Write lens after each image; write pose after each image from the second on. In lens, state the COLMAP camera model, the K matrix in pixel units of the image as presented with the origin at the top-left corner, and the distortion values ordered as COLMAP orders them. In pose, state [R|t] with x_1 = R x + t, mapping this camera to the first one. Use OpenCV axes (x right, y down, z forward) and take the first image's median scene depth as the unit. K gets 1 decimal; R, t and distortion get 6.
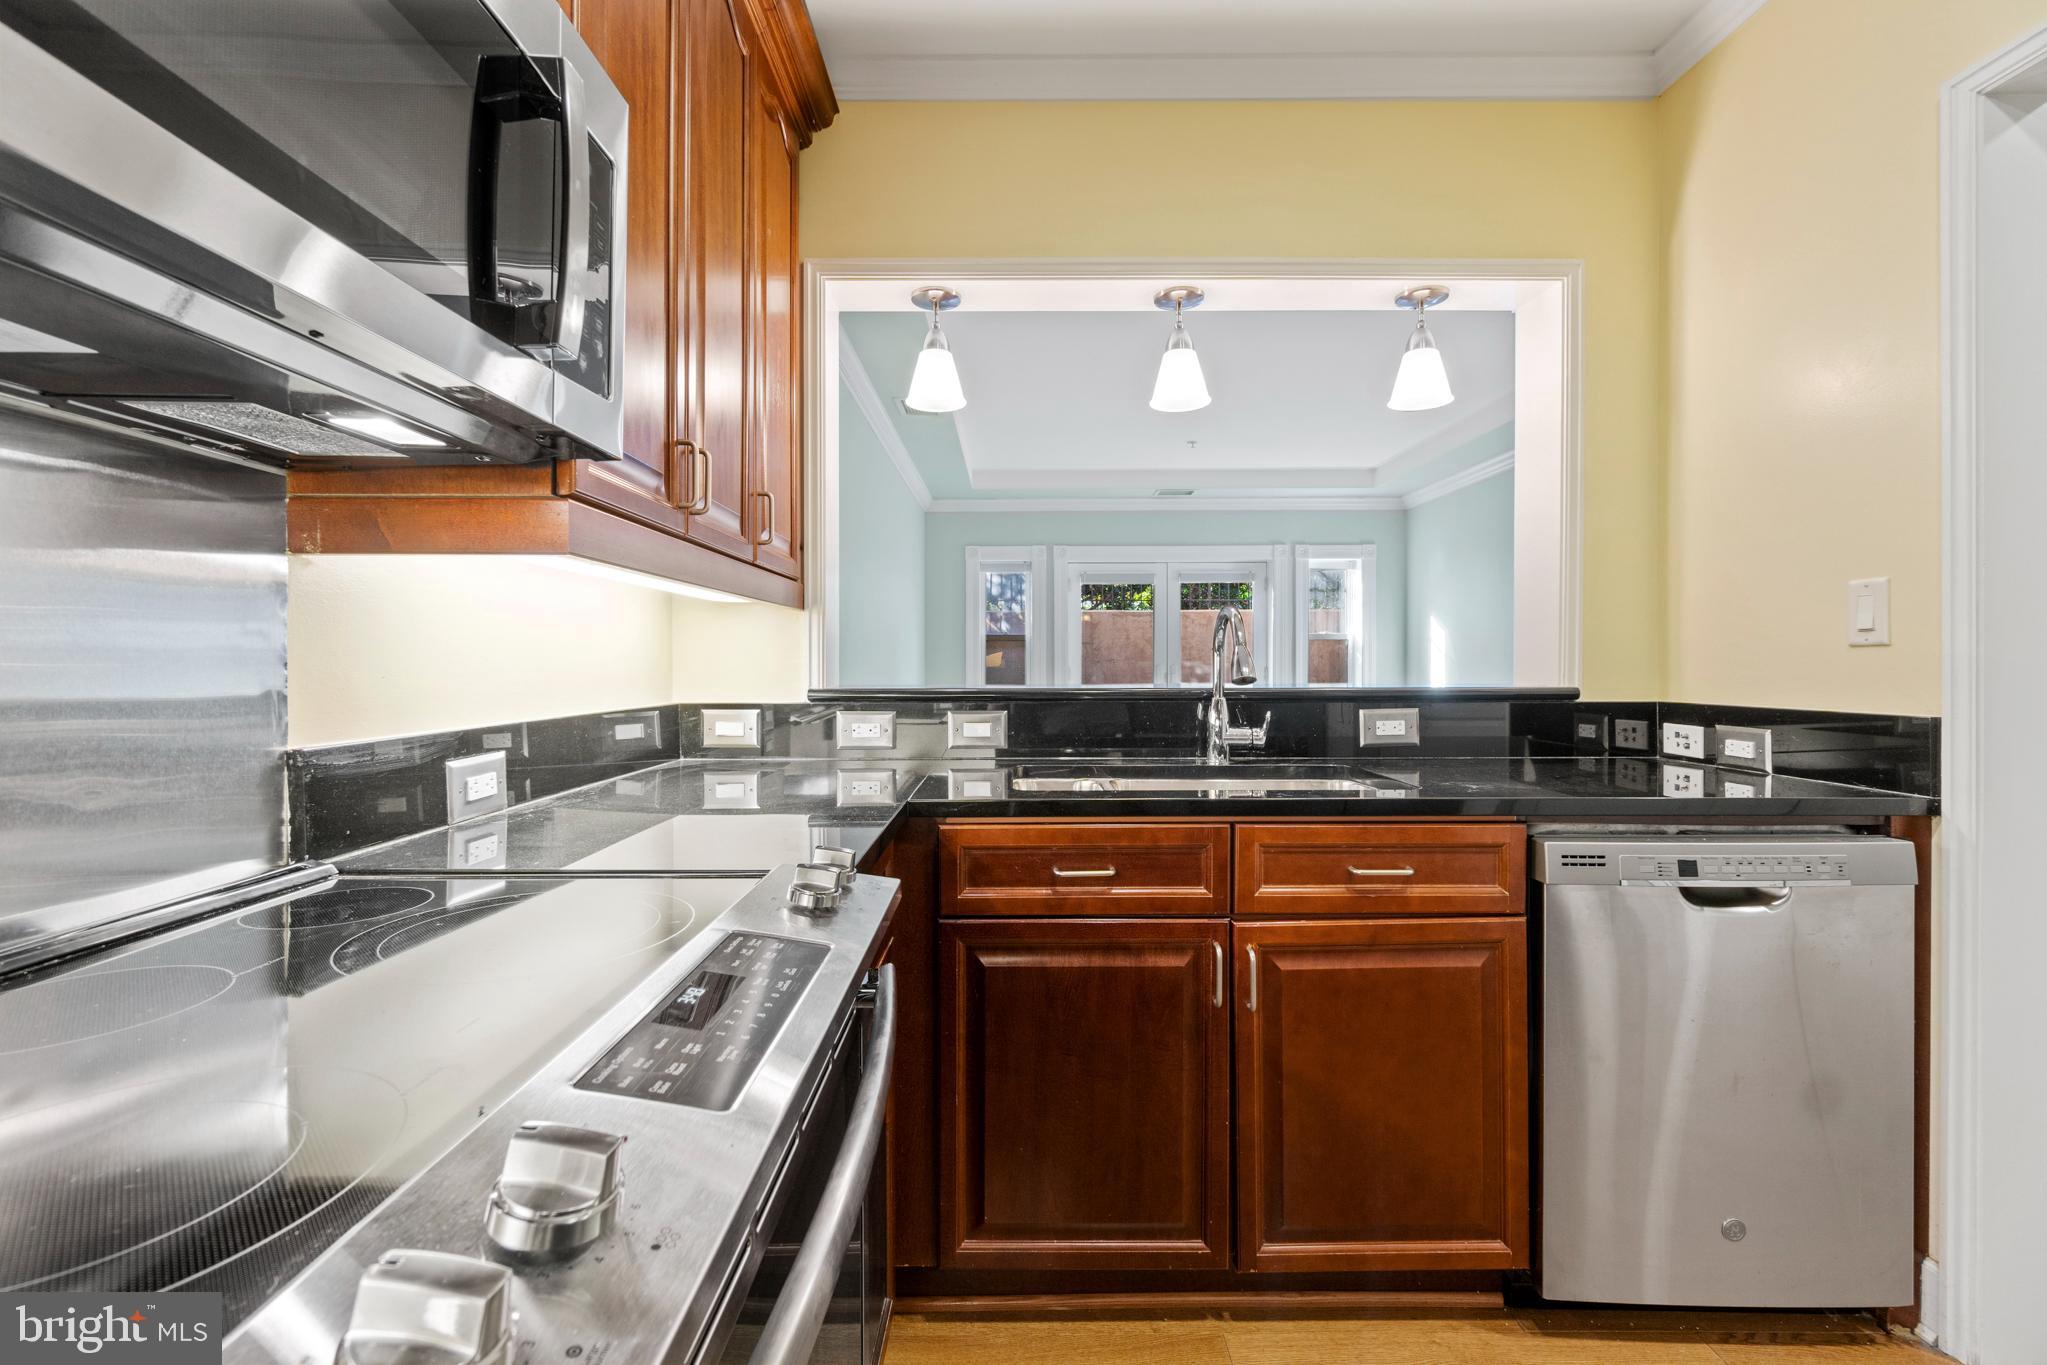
lens RADIAL K [[884.2, 0, 1020.4], [0, 884.2, 657.0], [0, 0, 1]] dist [-0.003453, 0.000353]
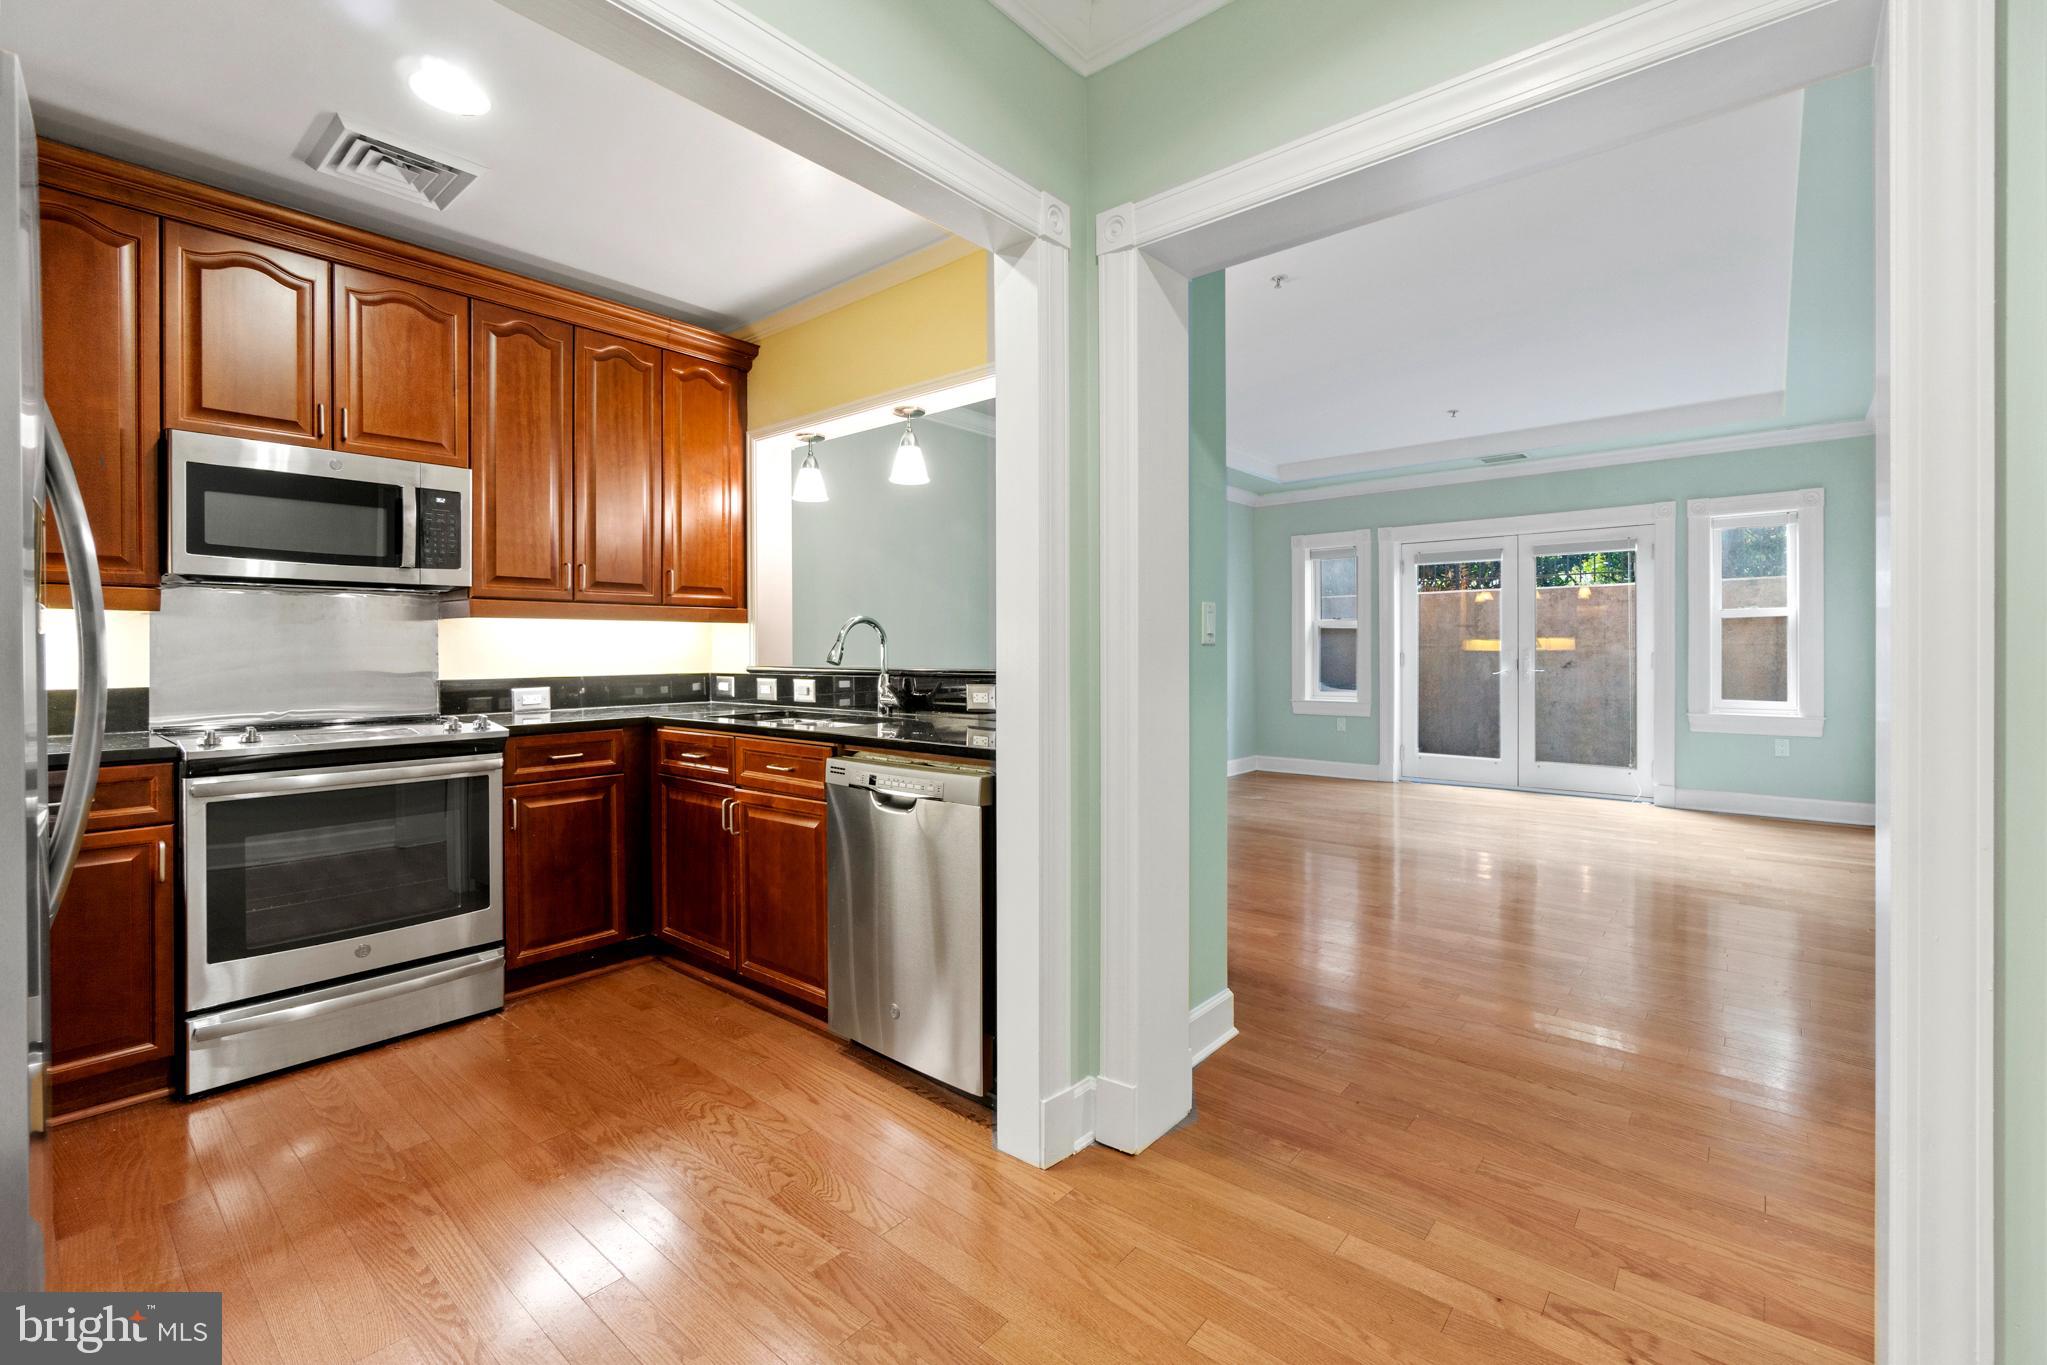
lens RADIAL K [[881.1, 0, 1010.0], [0, 881.1, 652.7], [0, 0, 1]] dist [-0.002823, -0.000167]
pose [[0.756321, -0.000209, -0.654201, 0.378144], [0.008939, 0.999910, 0.010016, -0.001341], [0.654140, -0.013423, 0.756254, -0.008758]]
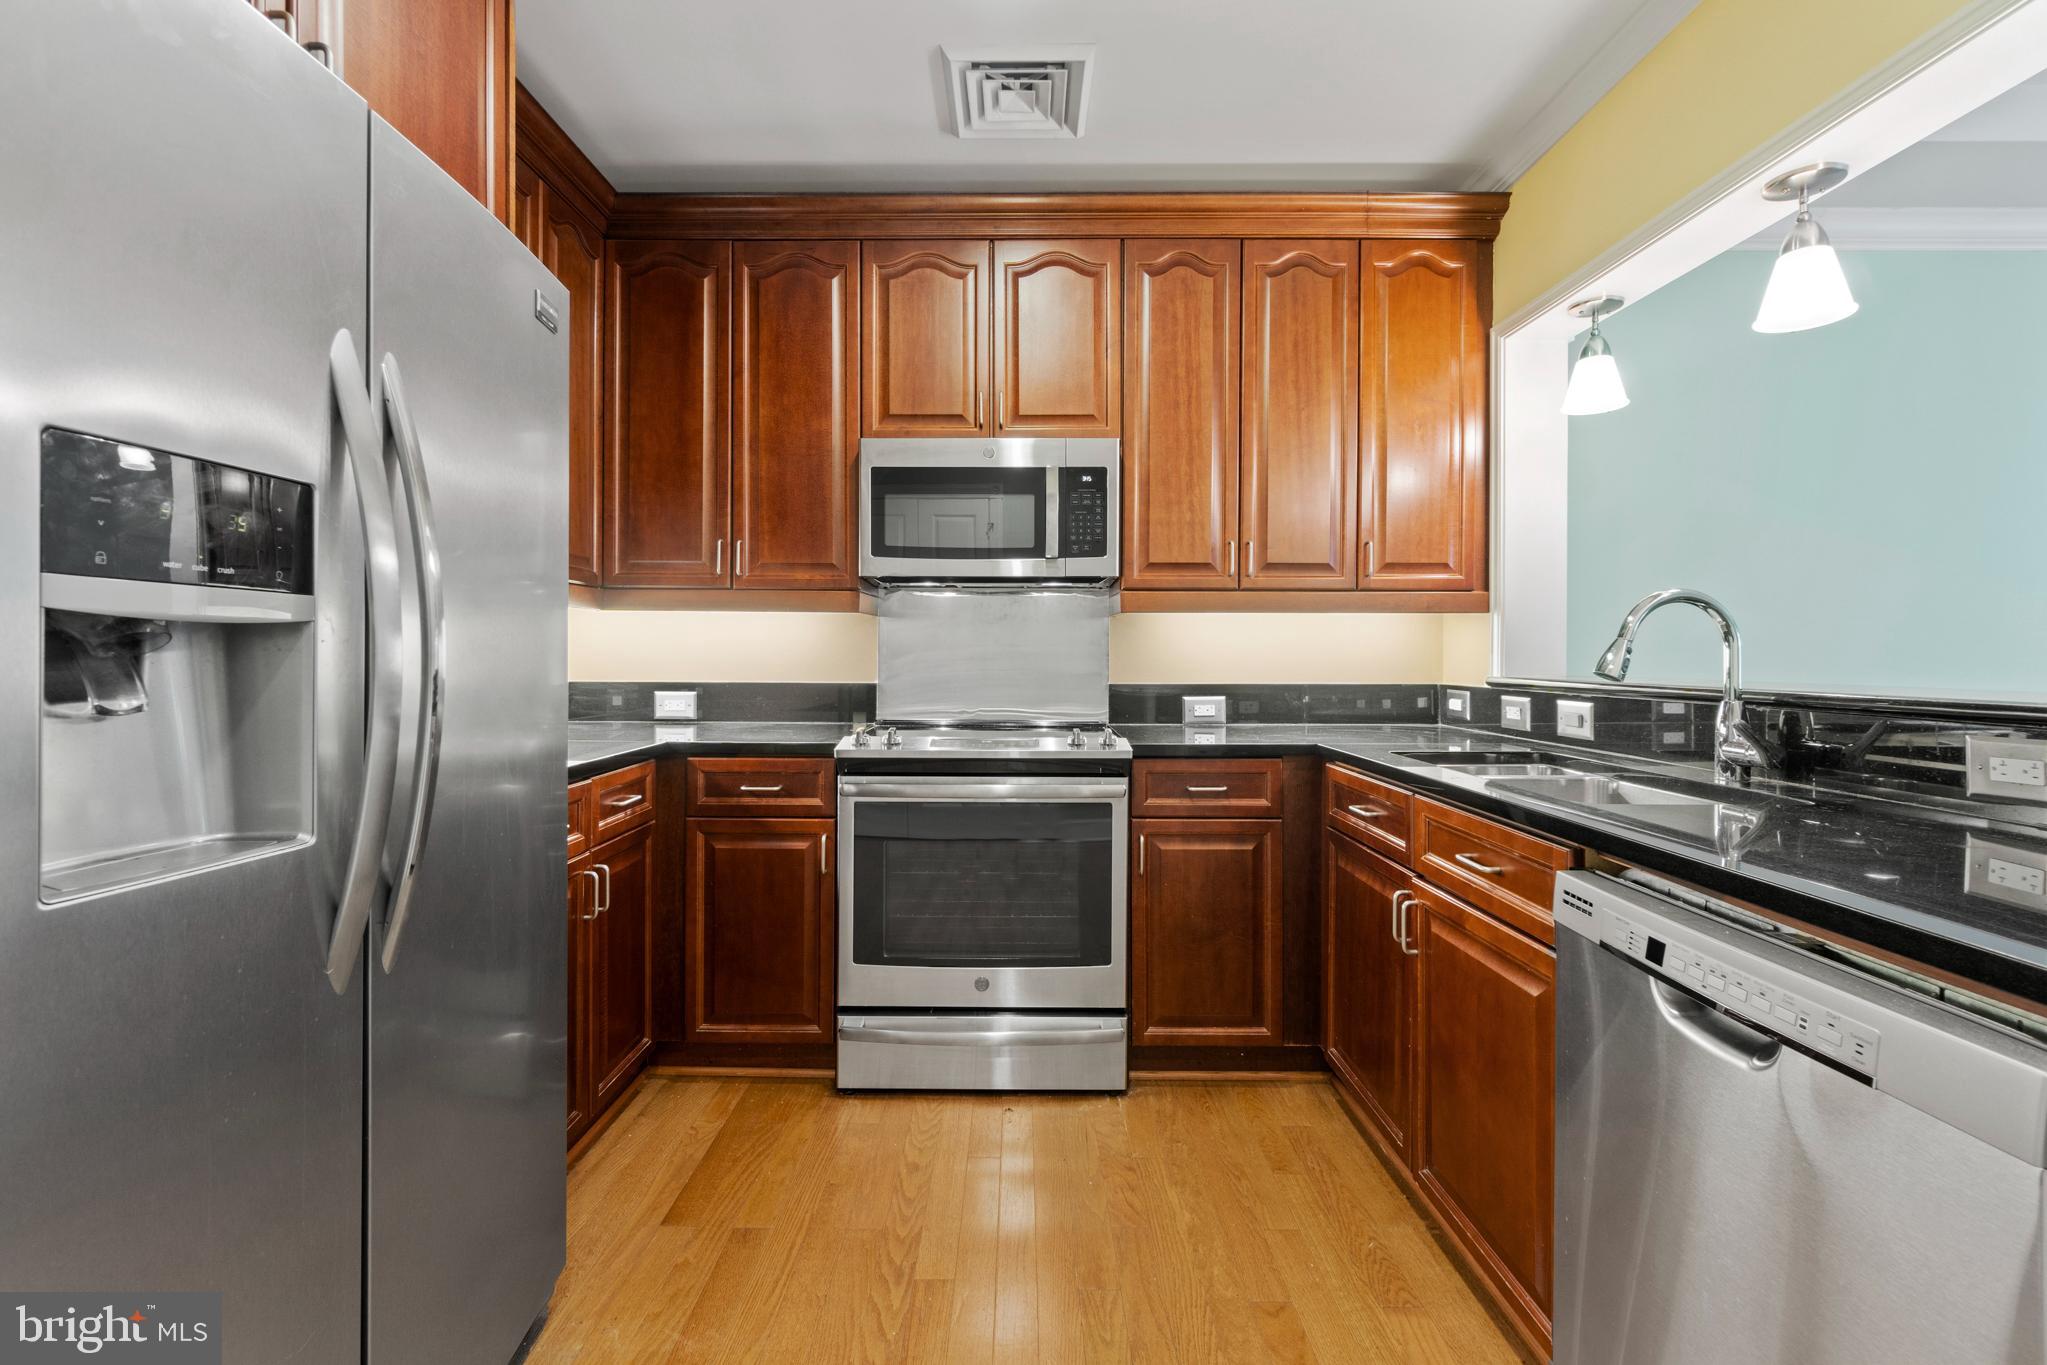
lens RADIAL K [[884.2, 0, 1020.4], [0, 884.2, 657.0], [0, 0, 1]] dist [-0.003453, 0.000353]
pose [[-0.003158, 0.004283, -0.999986, 0.276129], [0.005190, 0.999977, 0.004267, 0.000063], [0.999982, -0.005176, -0.003181, 0.094750]]
